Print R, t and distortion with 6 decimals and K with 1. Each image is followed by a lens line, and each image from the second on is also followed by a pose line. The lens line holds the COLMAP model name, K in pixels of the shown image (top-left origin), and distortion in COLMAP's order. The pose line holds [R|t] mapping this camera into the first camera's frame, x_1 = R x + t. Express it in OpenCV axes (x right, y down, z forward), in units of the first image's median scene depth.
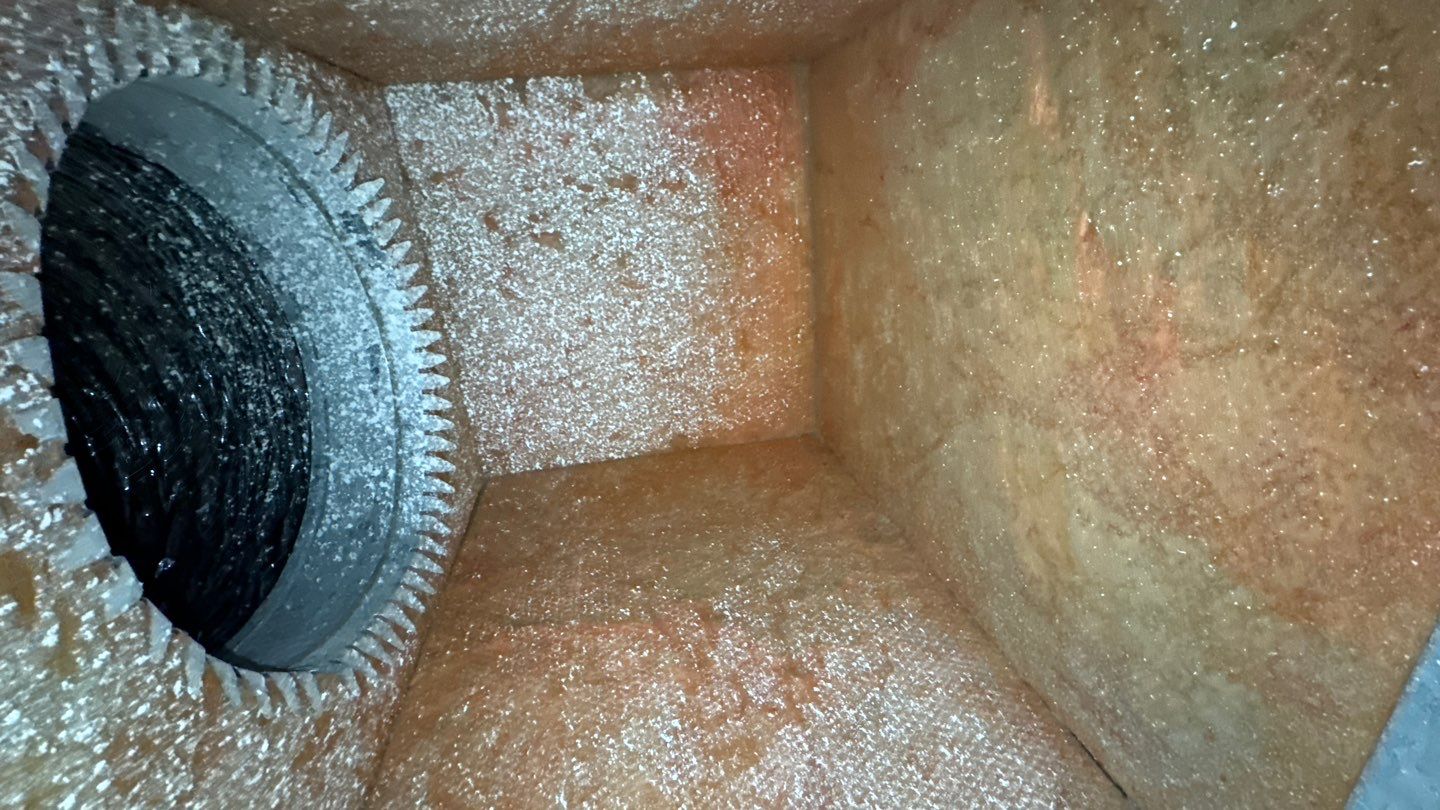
lens RADIAL K [[571.5, 0, 716.6], [0, 571.5, 406.1], [0, 0, 1]] dist [-0.005596, 0.000733]
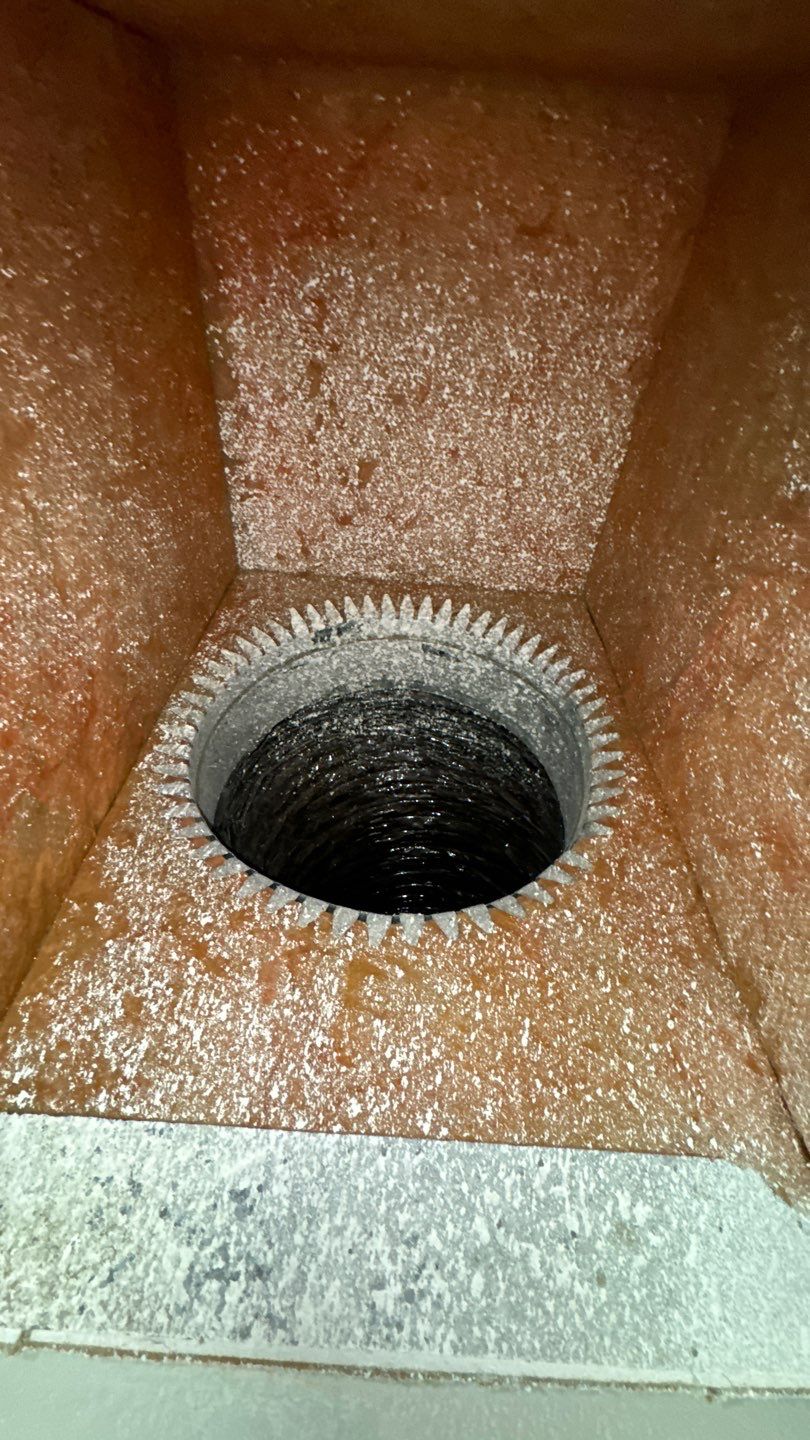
lens RADIAL K [[571.5, 0, 407.0], [0, 571.5, 719.4], [0, 0, 1]] dist [-0.005596, 0.000733]
pose [[0.133813, -0.602006, -0.787199, 0.270609], [0.897398, 0.410614, -0.161469, 0.126822], [0.420440, -0.684825, 0.595185, 0.148154]]
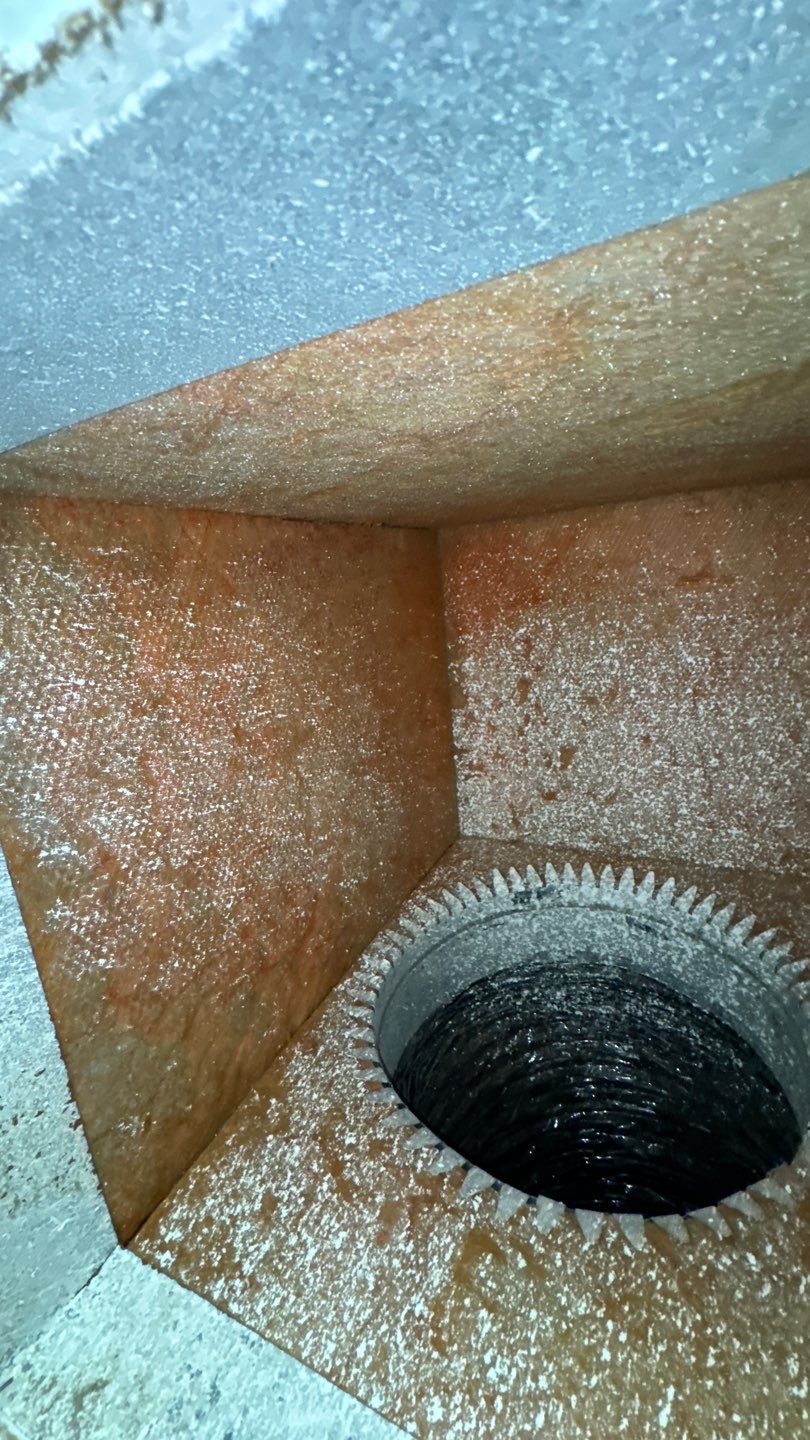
lens RADIAL K [[571.5, 0, 407.0], [0, 571.5, 719.4], [0, 0, 1]] dist [-0.005596, 0.000733]
pose [[-0.100309, -0.901729, -0.420504, 0.333790], [0.679315, 0.246727, -0.691128, 0.307736], [0.726959, -0.354981, 0.587809, 0.107250]]
